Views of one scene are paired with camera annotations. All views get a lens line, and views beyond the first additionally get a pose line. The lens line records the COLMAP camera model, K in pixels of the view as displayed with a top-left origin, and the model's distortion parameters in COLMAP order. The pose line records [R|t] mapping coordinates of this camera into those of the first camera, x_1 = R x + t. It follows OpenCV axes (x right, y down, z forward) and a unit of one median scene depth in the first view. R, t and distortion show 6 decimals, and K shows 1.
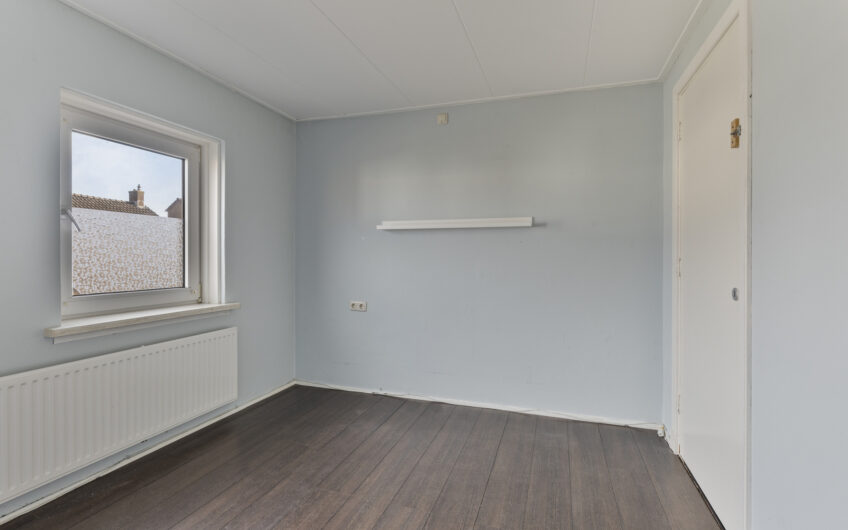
lens RADIAL K [[420.2, 0, 424.0], [0, 420.2, 265.0], [0, 0, 1]] dist [-0.001543, -0.000404]
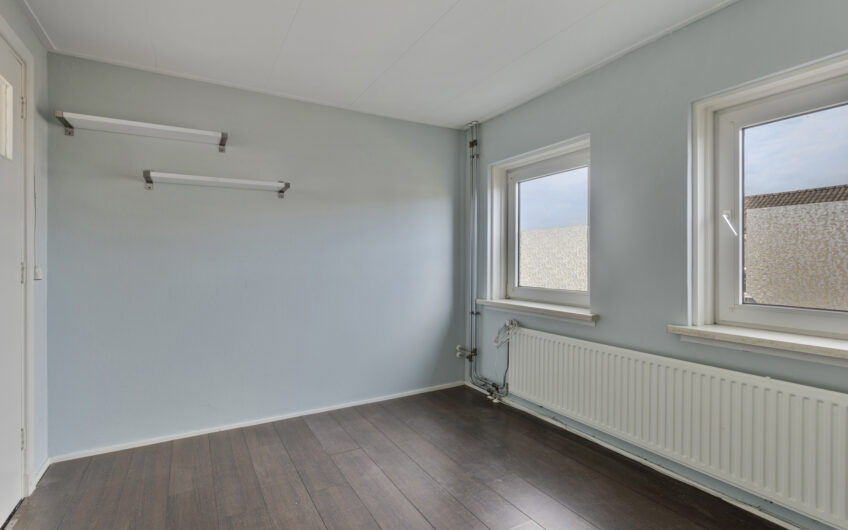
lens RADIAL K [[411.6, 0, 424.0], [0, 411.6, 265.0], [0, 0, 1]] dist [0.003346, 0.000276]
pose [[-0.683609, 0.000611, -0.729848, 0.343677], [-0.016442, 0.999733, 0.016237, -0.016497], [0.729663, 0.023100, -0.683417, 1.130546]]
